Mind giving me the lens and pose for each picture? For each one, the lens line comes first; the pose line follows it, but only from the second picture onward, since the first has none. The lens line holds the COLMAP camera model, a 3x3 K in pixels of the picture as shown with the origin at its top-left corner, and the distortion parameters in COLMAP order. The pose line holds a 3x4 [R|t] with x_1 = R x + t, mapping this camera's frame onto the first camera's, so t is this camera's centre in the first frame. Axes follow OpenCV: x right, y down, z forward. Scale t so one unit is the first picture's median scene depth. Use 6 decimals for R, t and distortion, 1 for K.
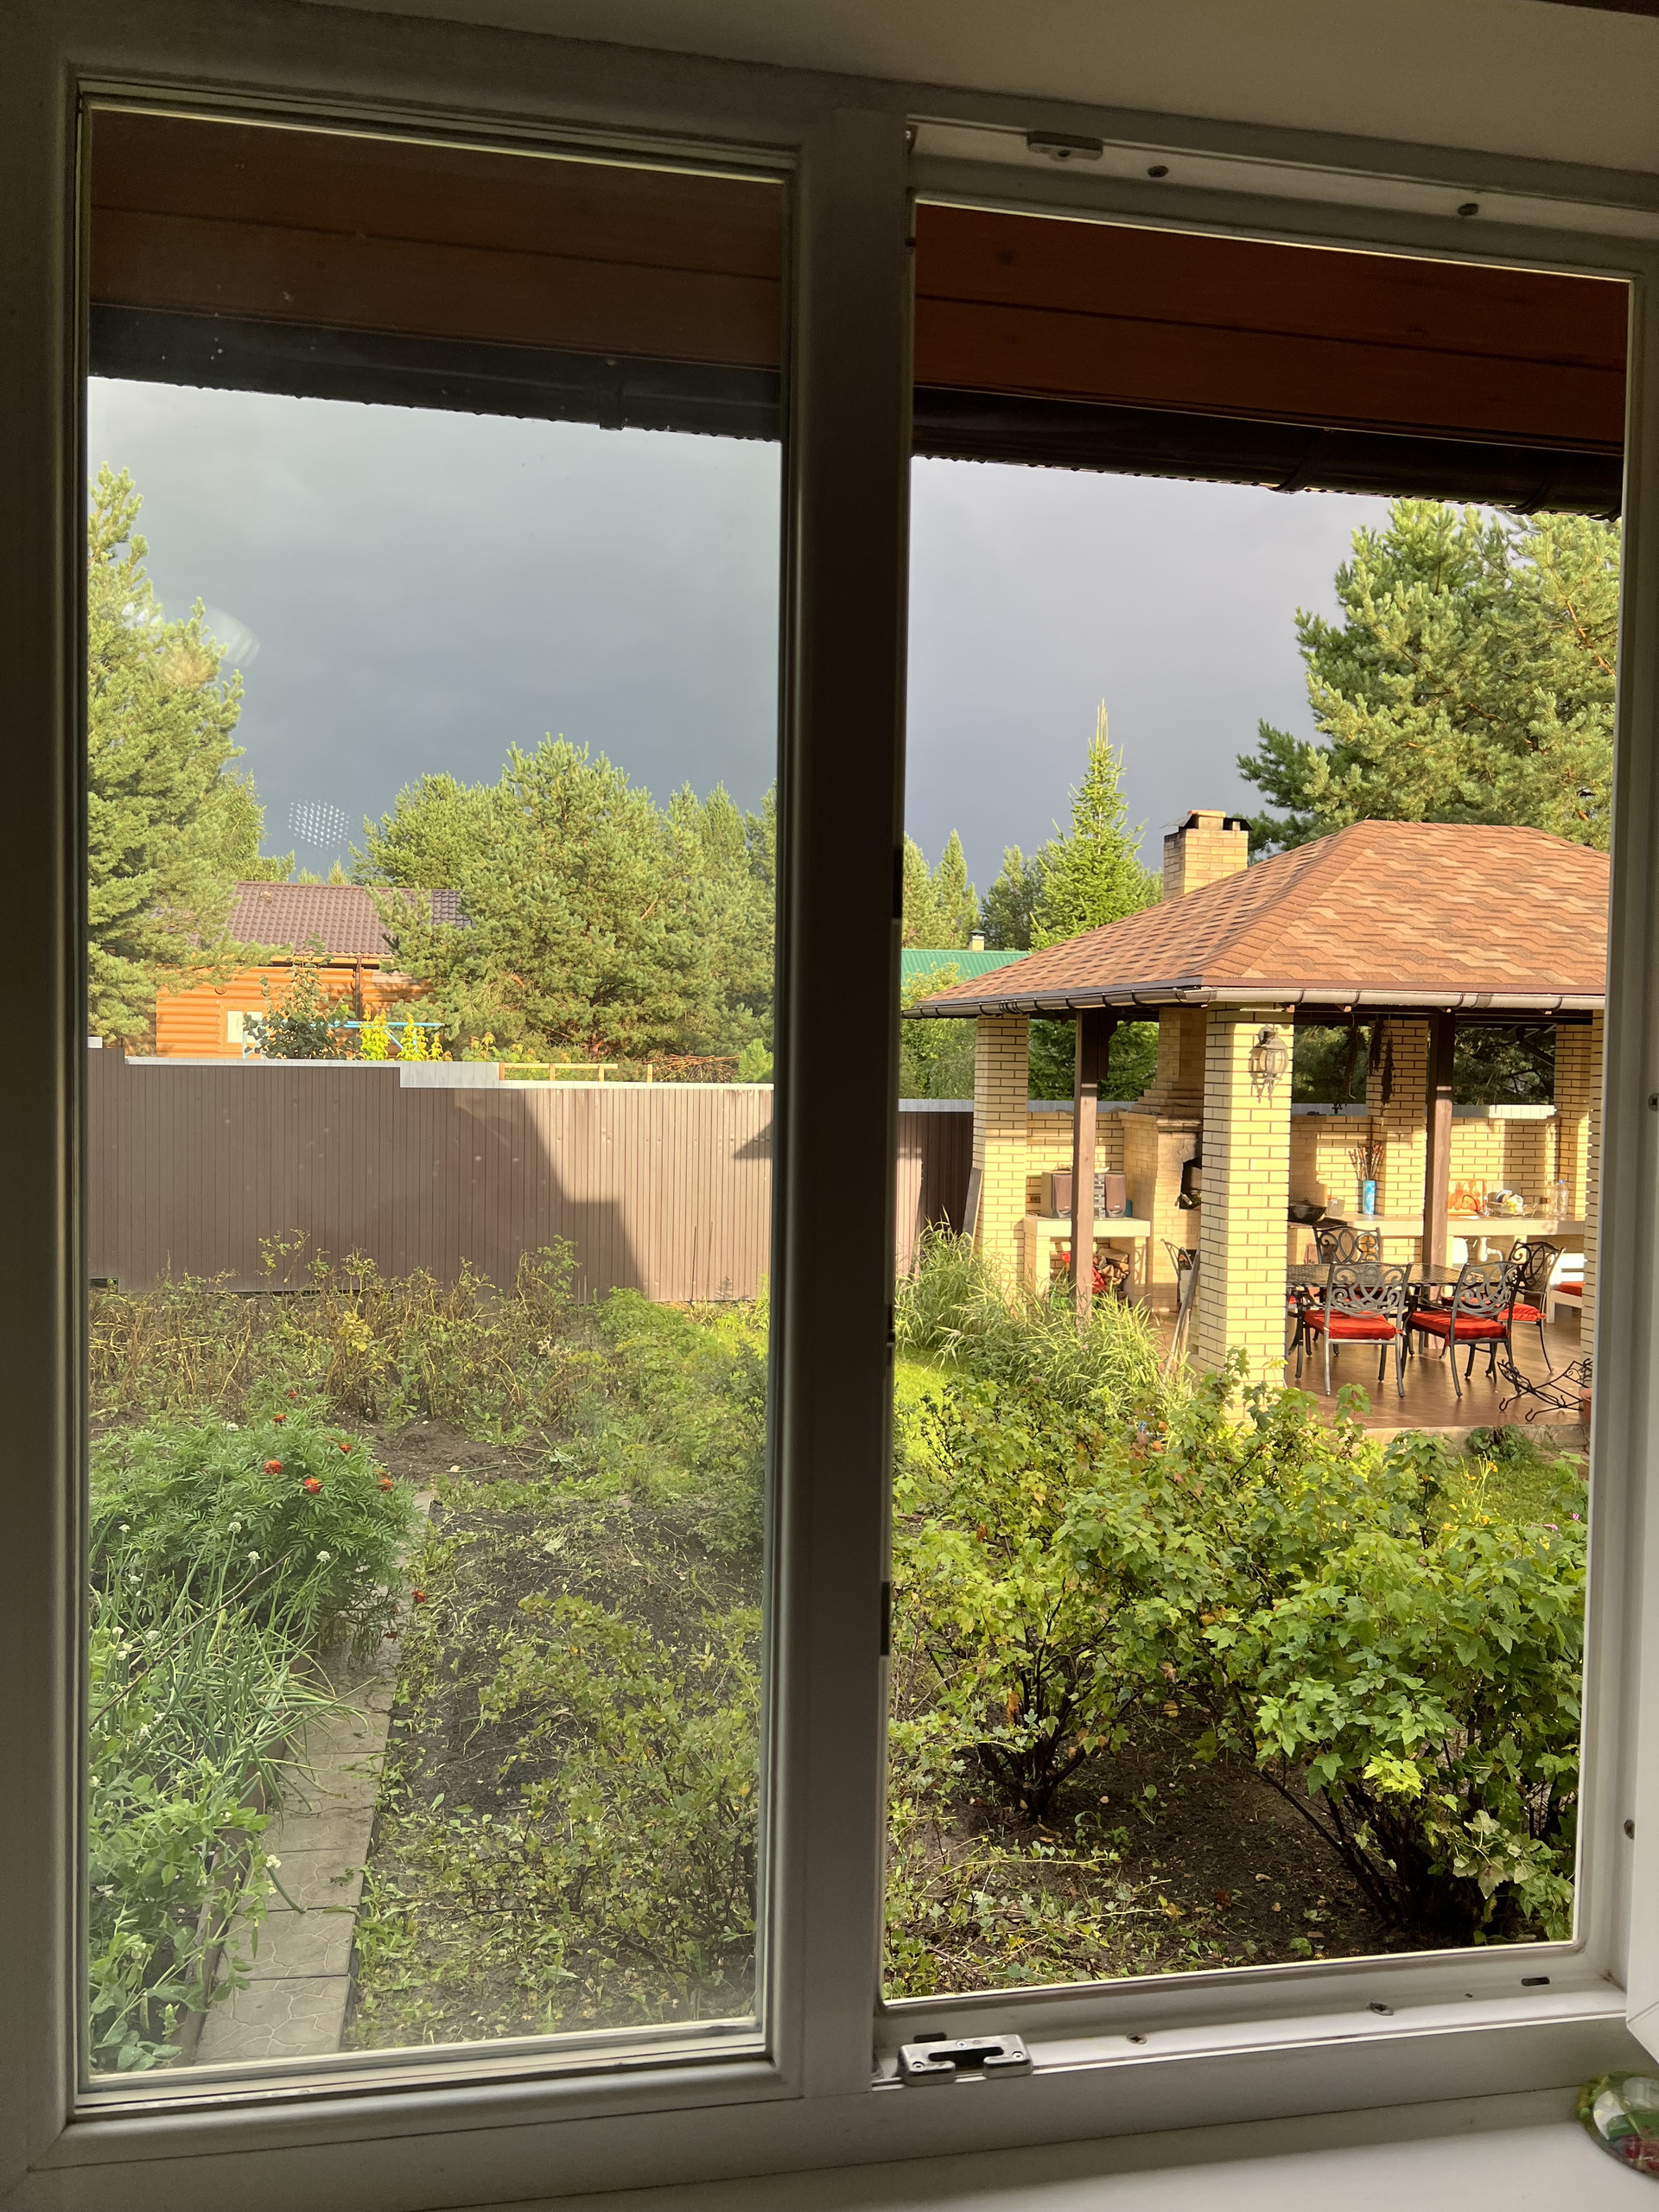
lens RADIAL K [[1659.6, 0, 817.3], [0, 1659.6, 1099.4], [0, 0, 1]] dist [0.044957, -0.050490]
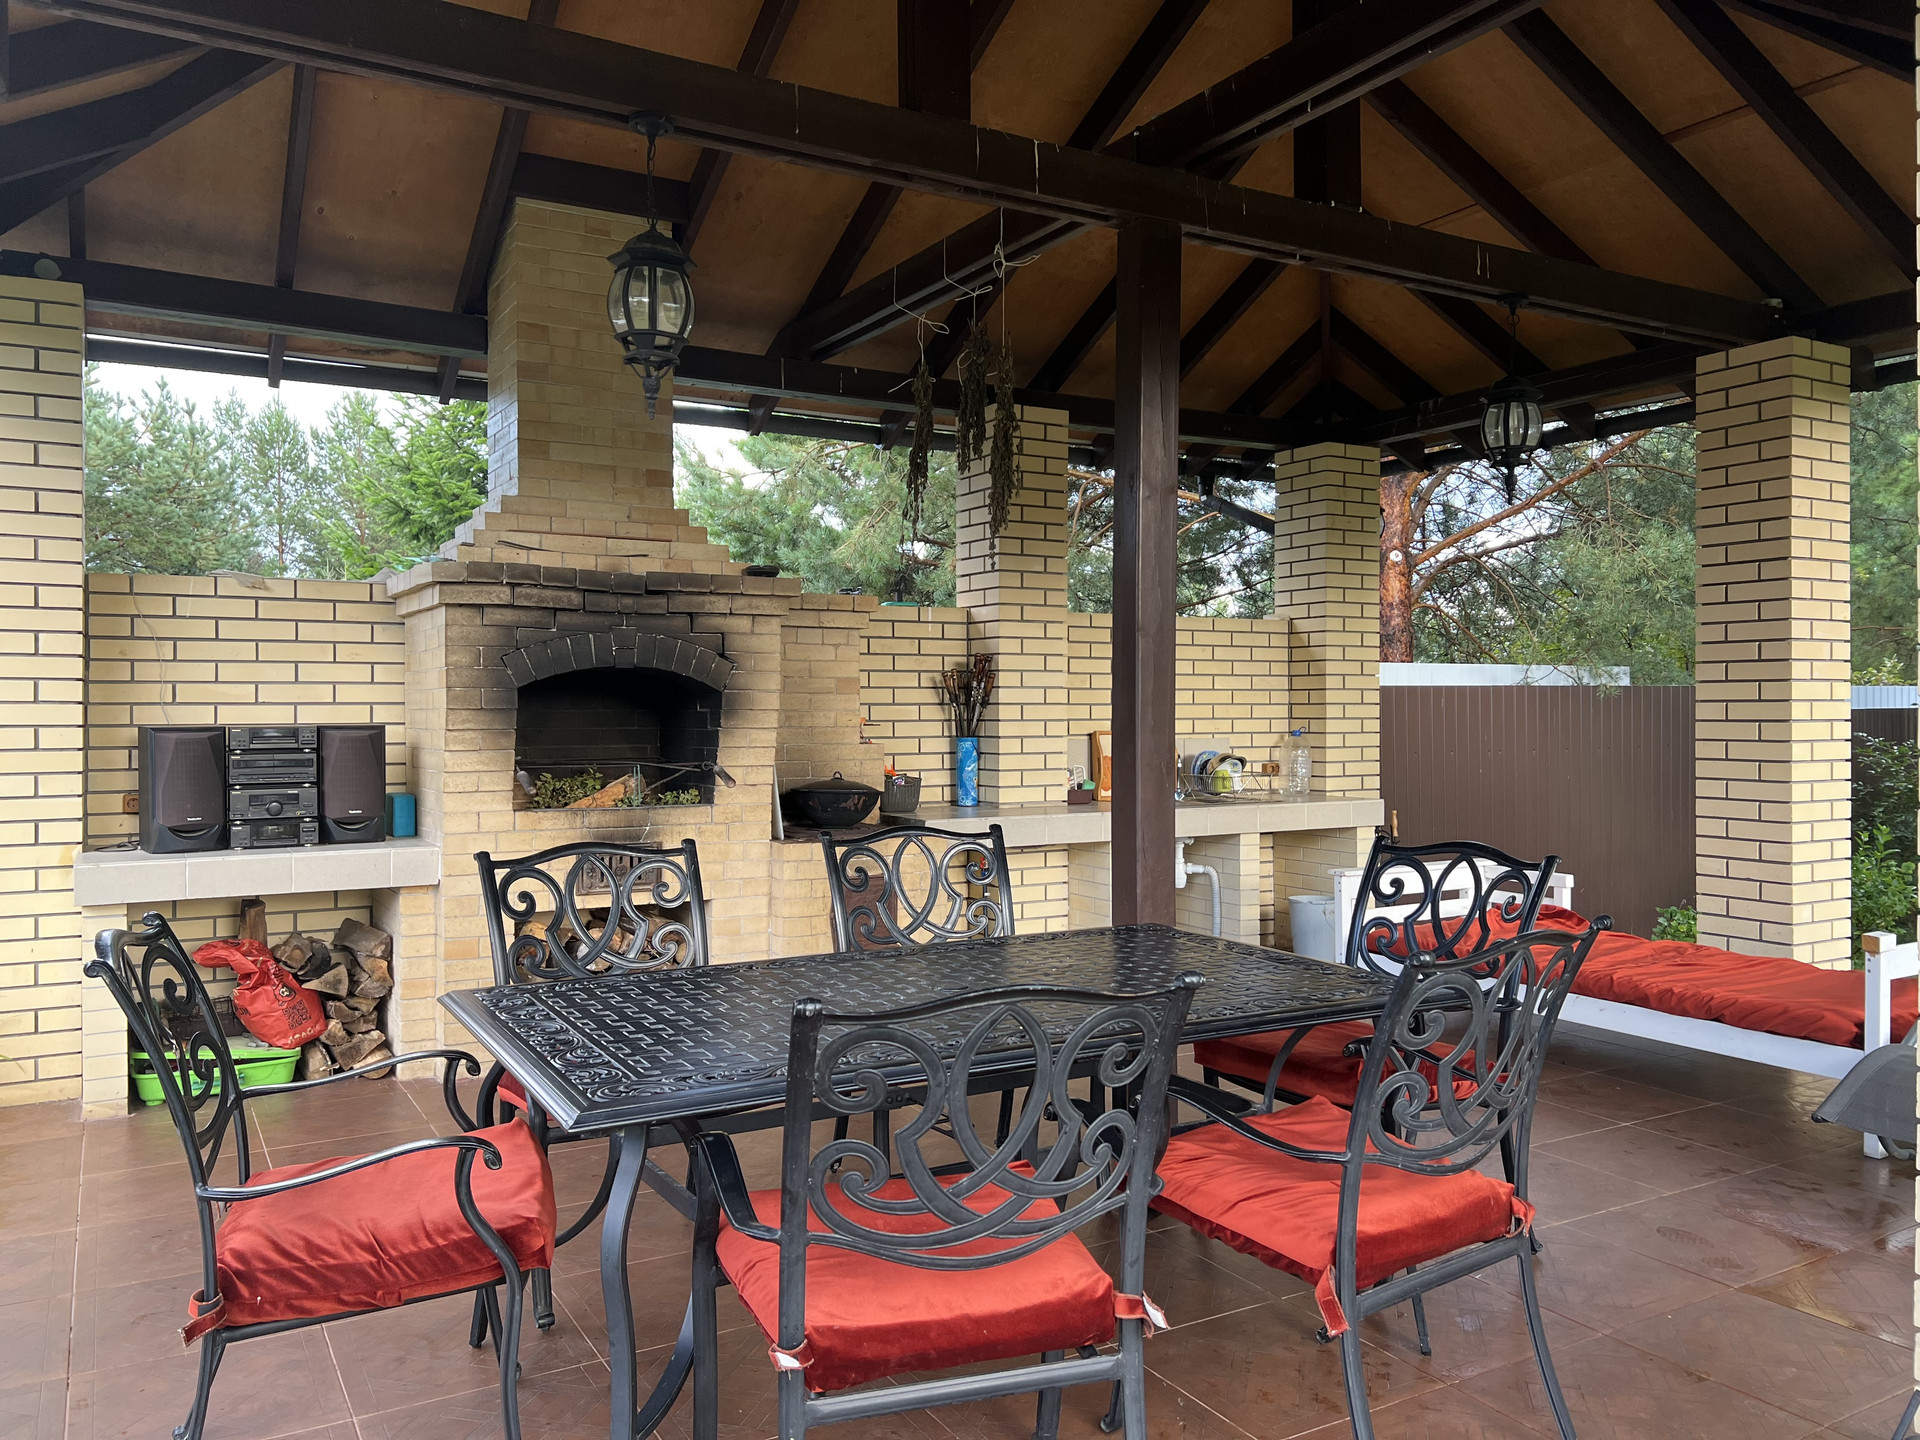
lens RADIAL K [[1440.5, 0, 962.7], [0, 1440.5, 718.7], [0, 0, 1]] dist [0.044957, -0.050490]
pose [[0.954516, -0.023680, 0.297219, 0.204977], [0.029058, 0.999484, -0.013689, 0.049344], [-0.296742, 0.021703, 0.954711, 0.599234]]
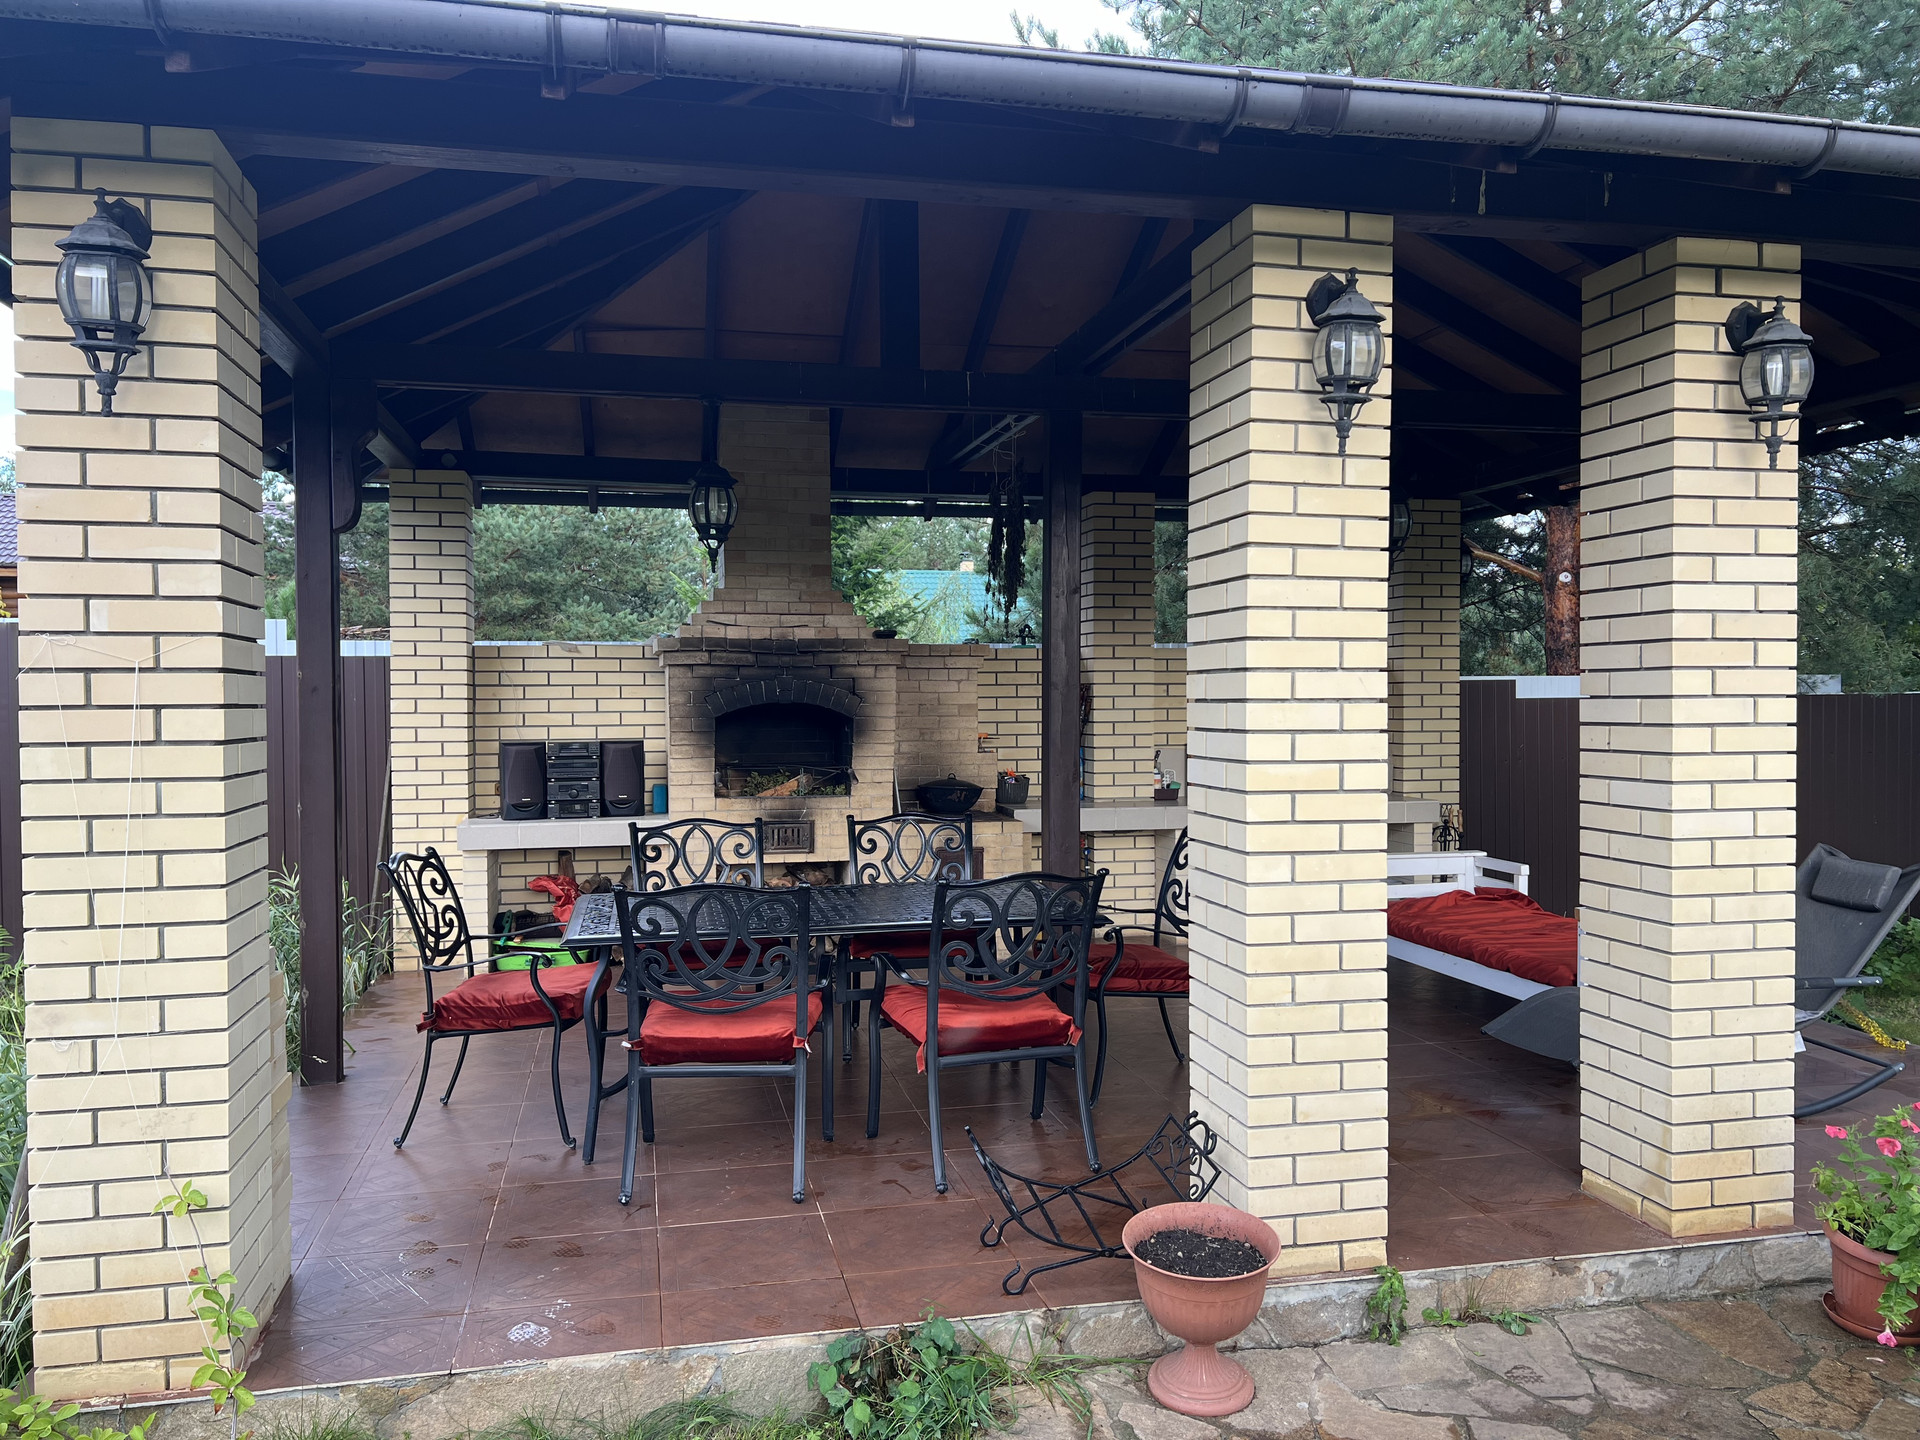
lens RADIAL K [[1440.5, 0, 979.1], [0, 1440.5, 726.2], [0, 0, 1]] dist [0.044957, -0.050490]
pose [[0.999650, -0.024476, 0.010065, 0.290747], [0.024544, 0.999676, -0.006716, 0.043669], [-0.009897, 0.006961, 0.999927, 0.444749]]
